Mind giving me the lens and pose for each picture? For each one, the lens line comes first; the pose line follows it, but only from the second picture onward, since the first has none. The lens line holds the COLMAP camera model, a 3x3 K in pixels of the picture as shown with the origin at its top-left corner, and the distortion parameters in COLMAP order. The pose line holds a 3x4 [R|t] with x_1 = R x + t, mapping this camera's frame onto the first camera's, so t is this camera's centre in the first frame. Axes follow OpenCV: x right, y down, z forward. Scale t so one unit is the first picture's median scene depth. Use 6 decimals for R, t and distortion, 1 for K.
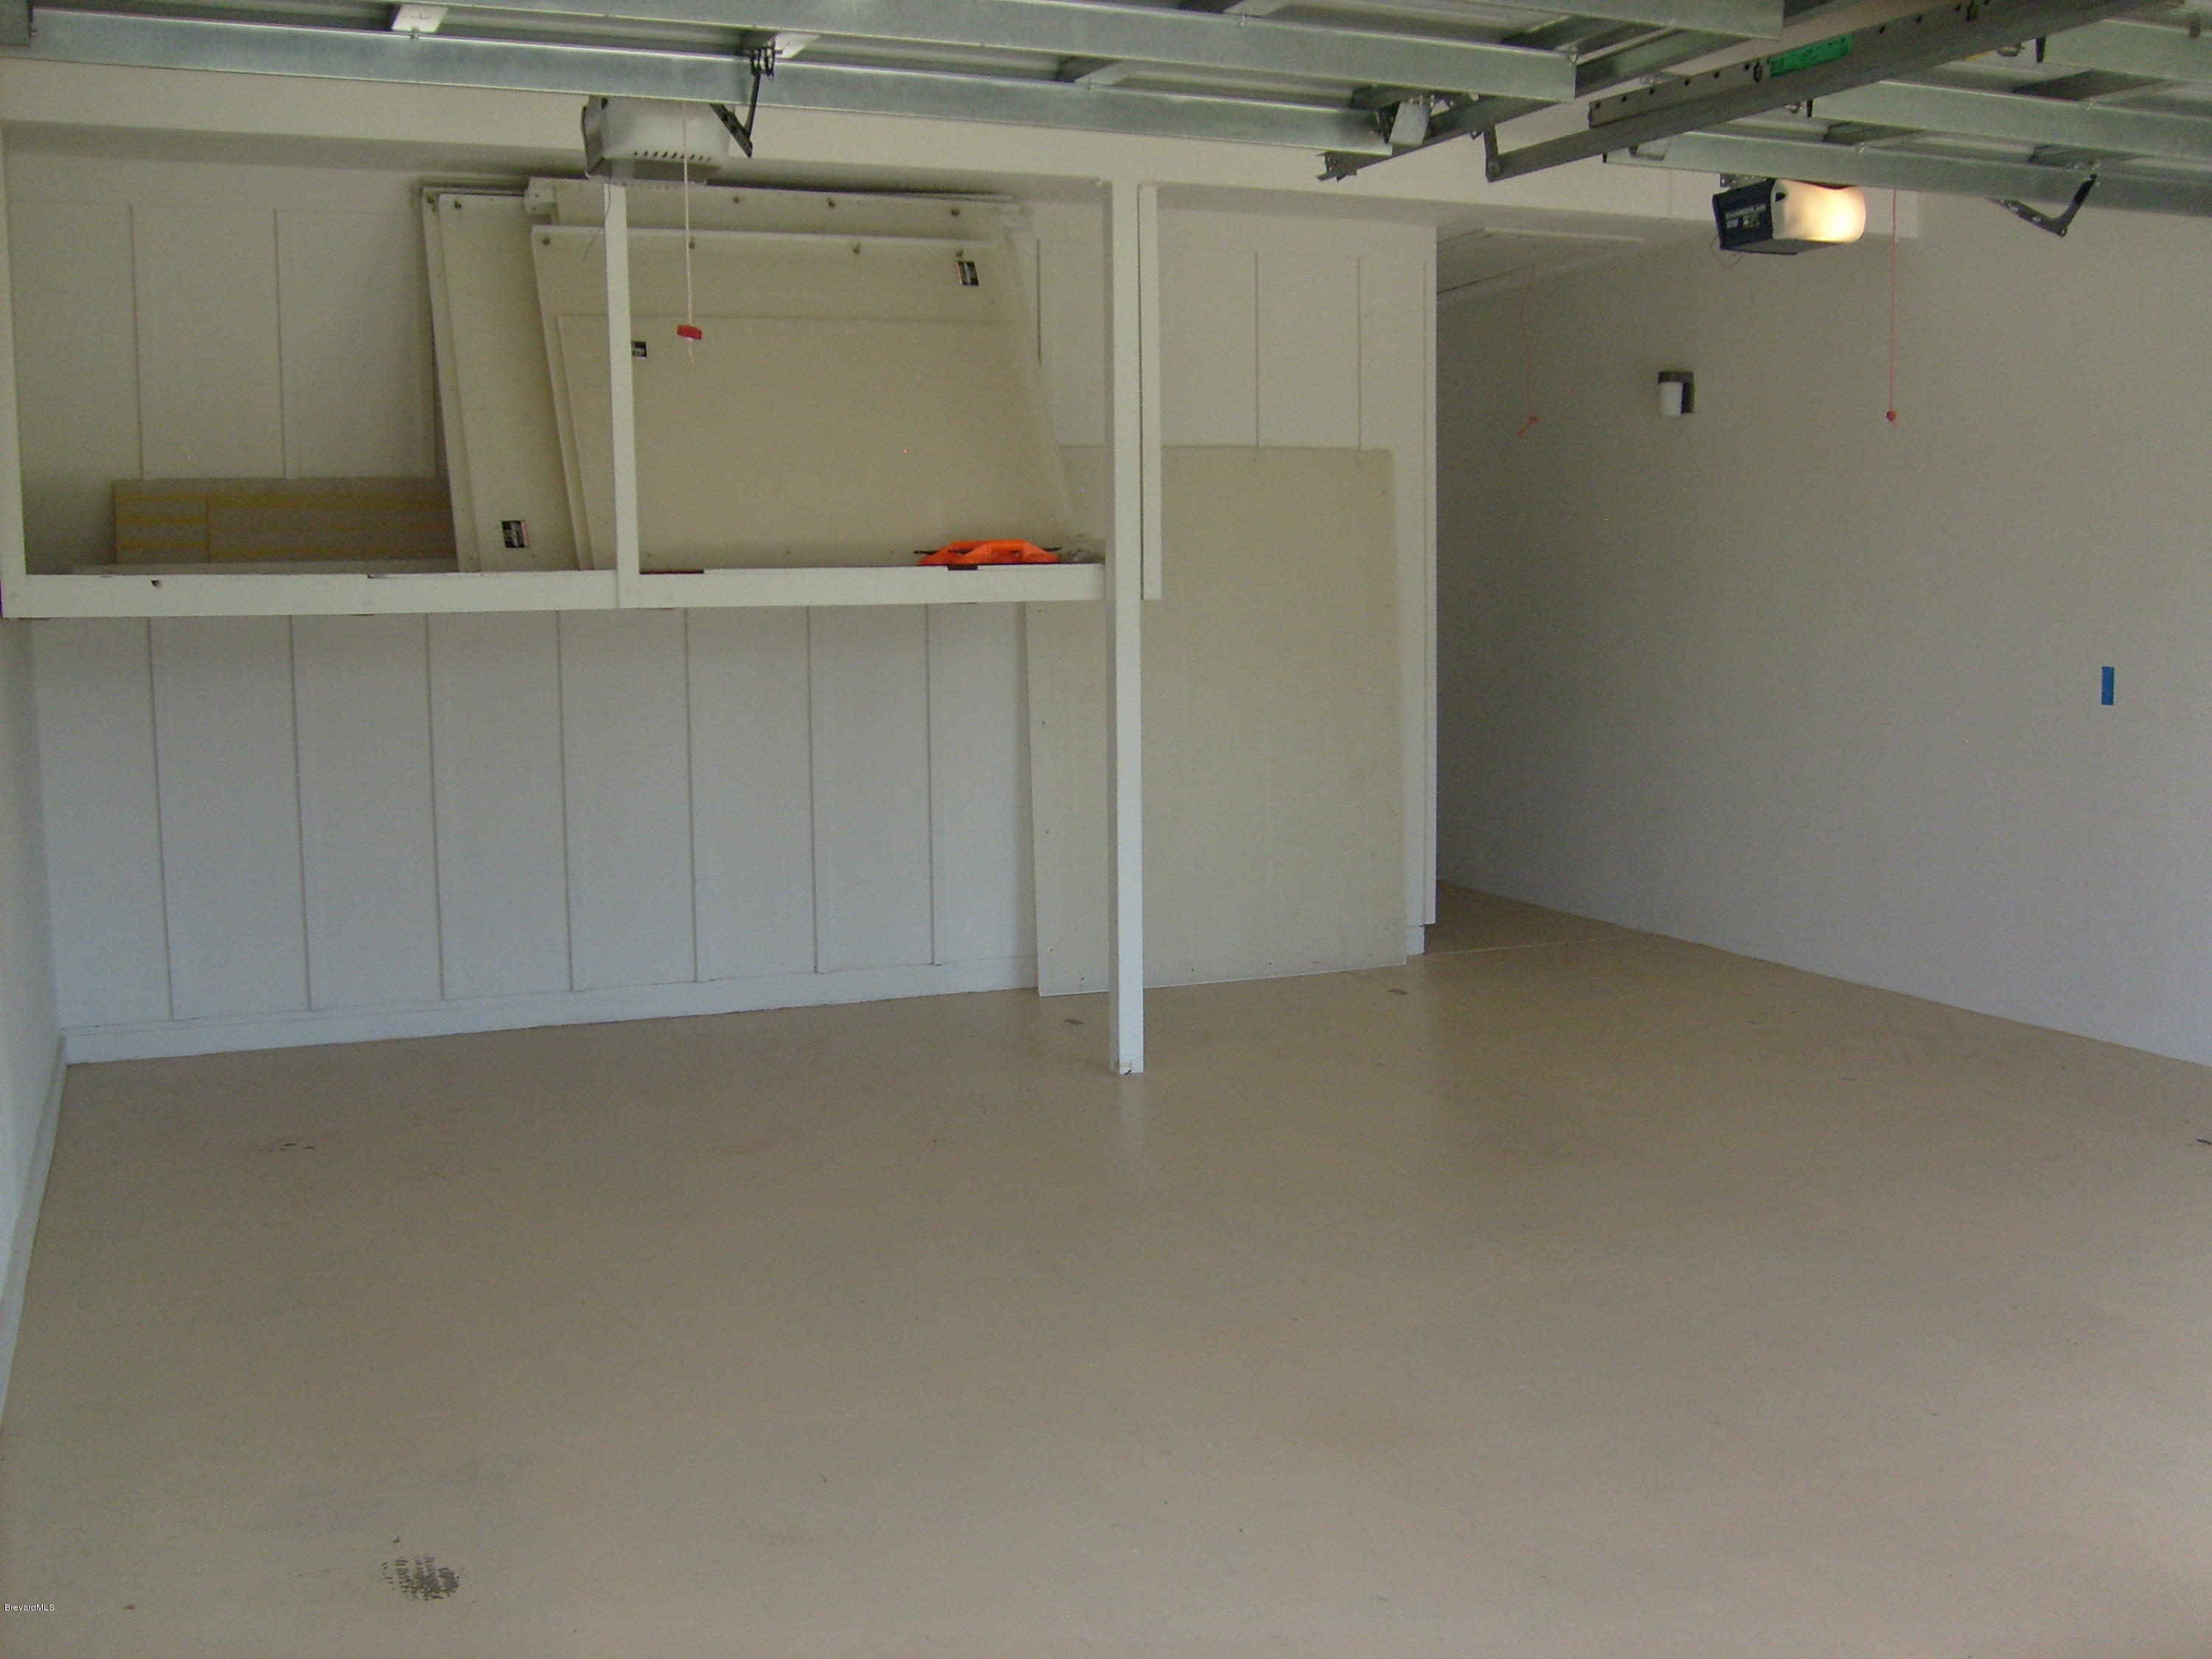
lens RADIAL K [[2298.1, 0, 1117.7], [0, 2298.1, 836.7], [0, 0, 1]] dist [-0.170741, 0.210304]
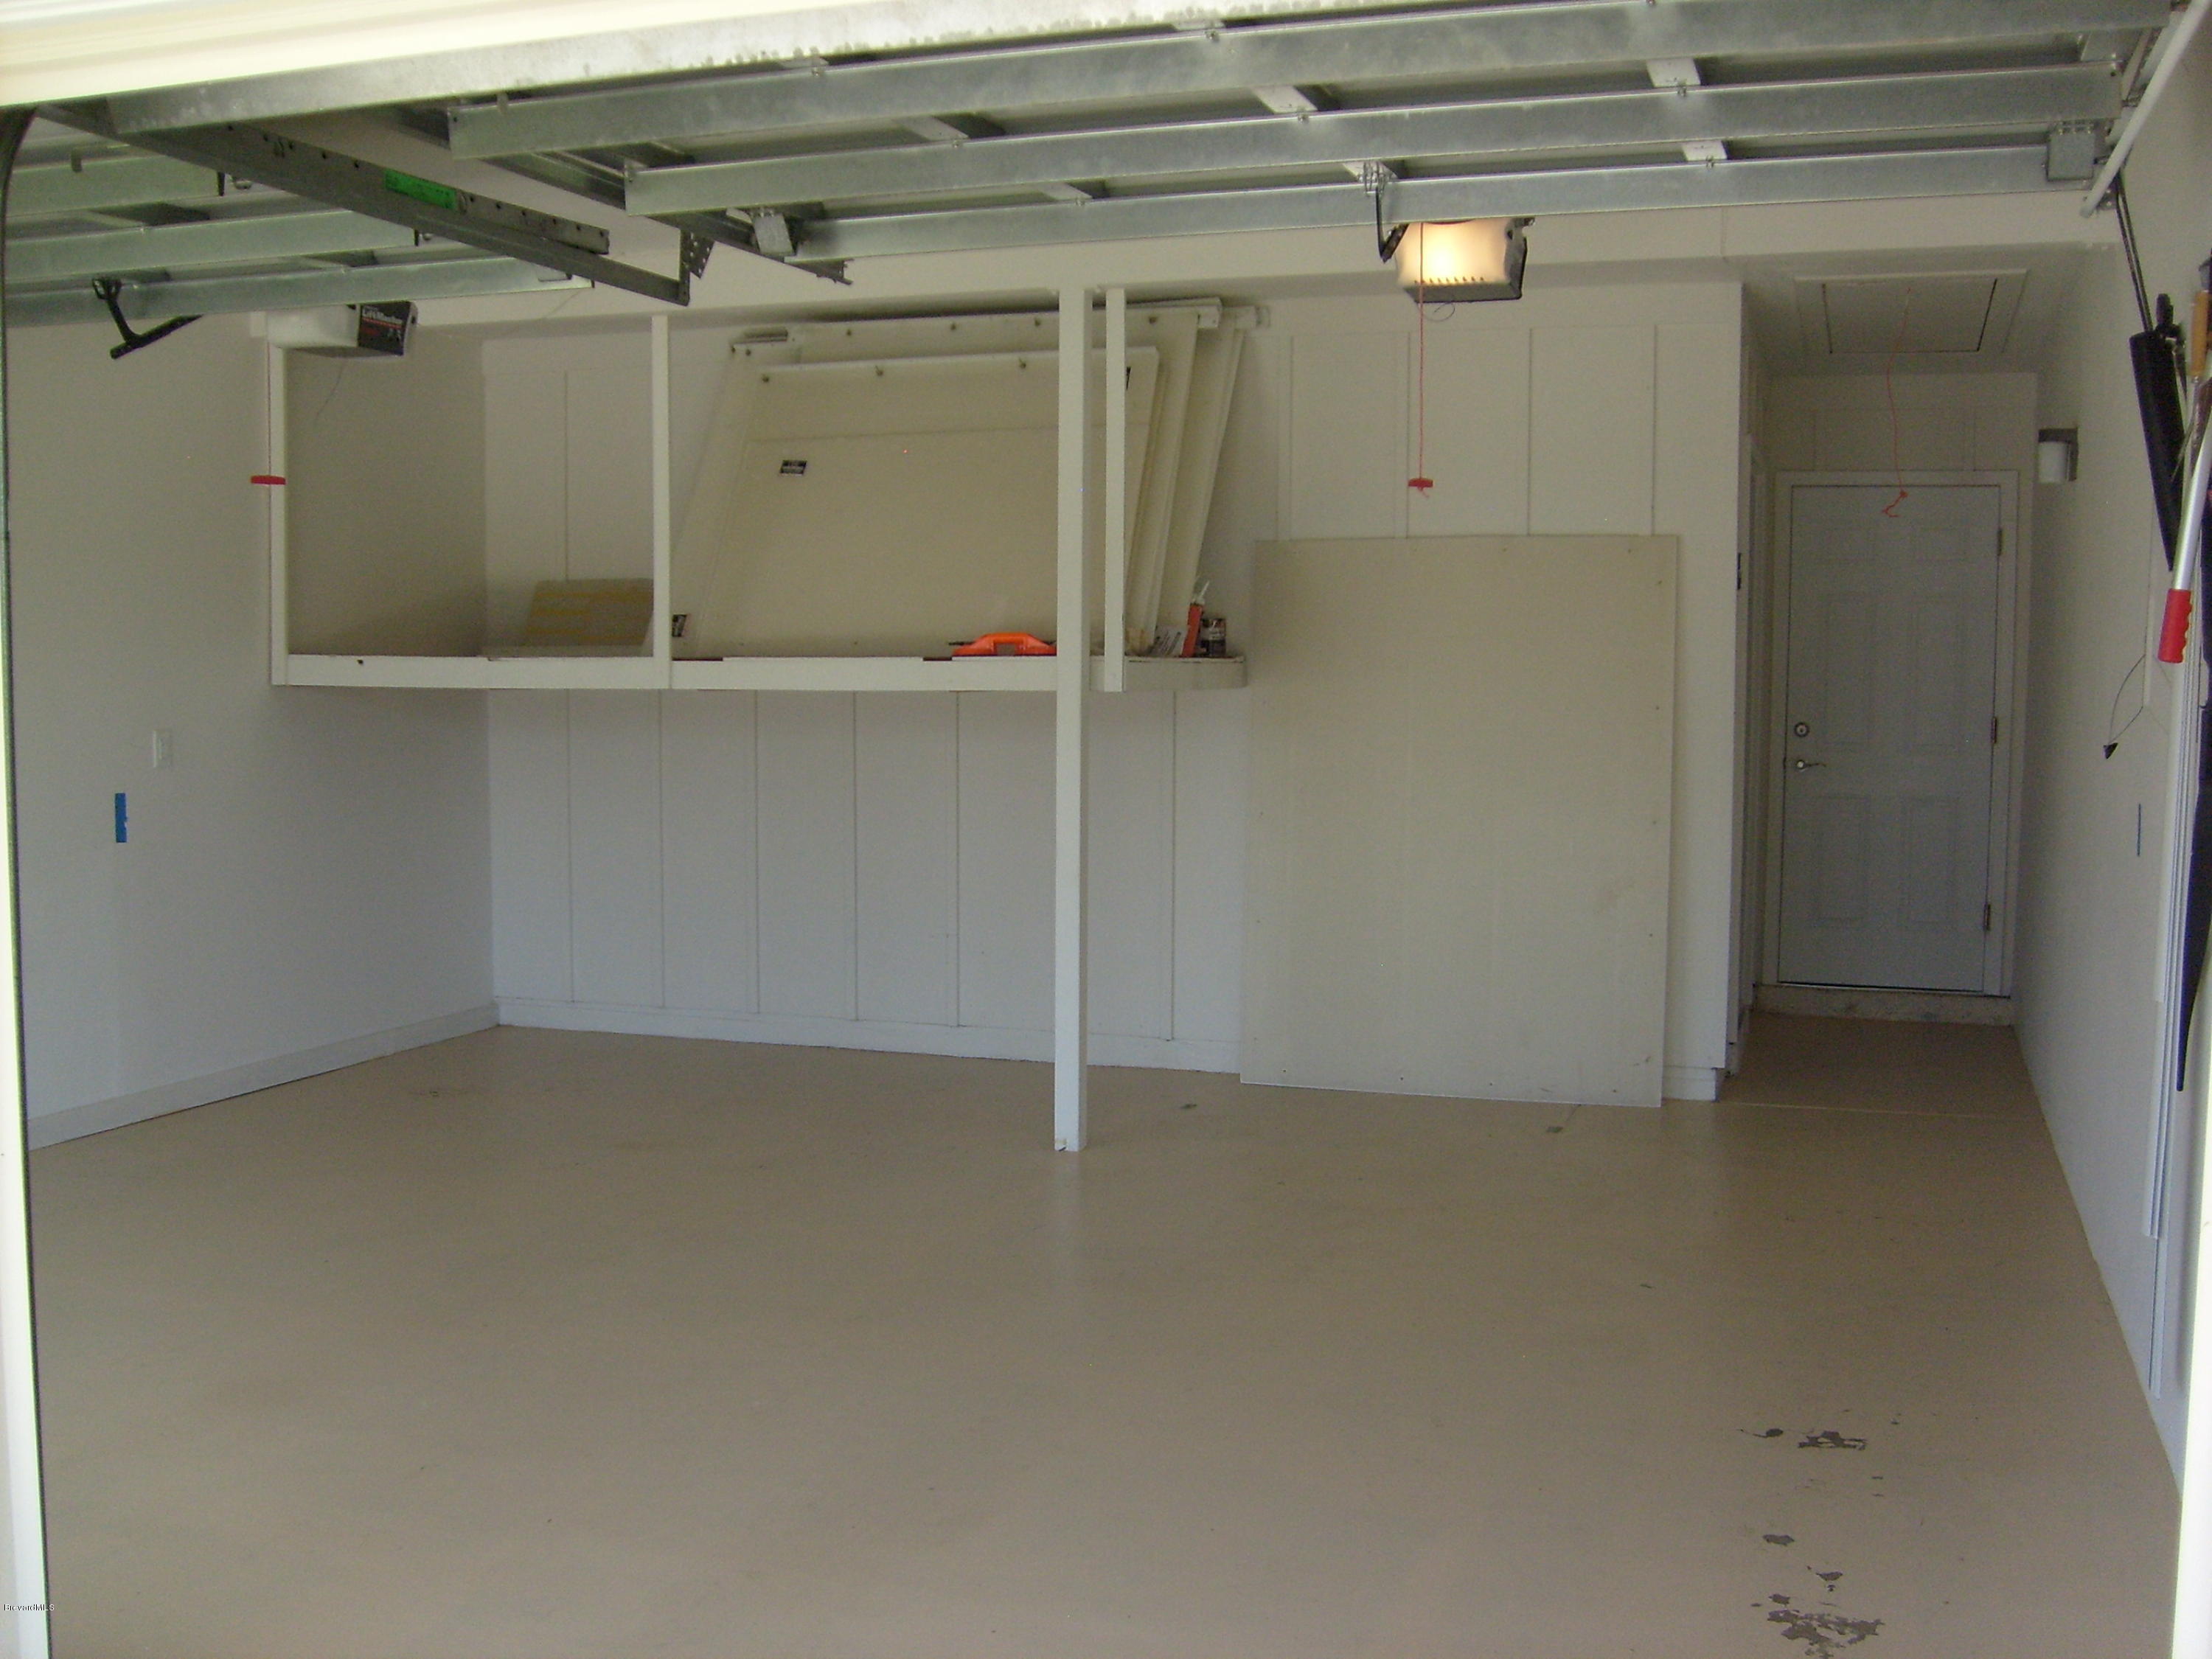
lens RADIAL K [[2271.8, 0, 1105.6], [0, 2271.8, 860.6], [0, 0, 1]] dist [-0.162564, 0.154397]
pose [[0.745315, 0.068331, -0.663202, 0.680560], [-0.086677, 0.996223, 0.005234, -0.033099], [0.661054, 0.053583, 0.748422, 0.243796]]
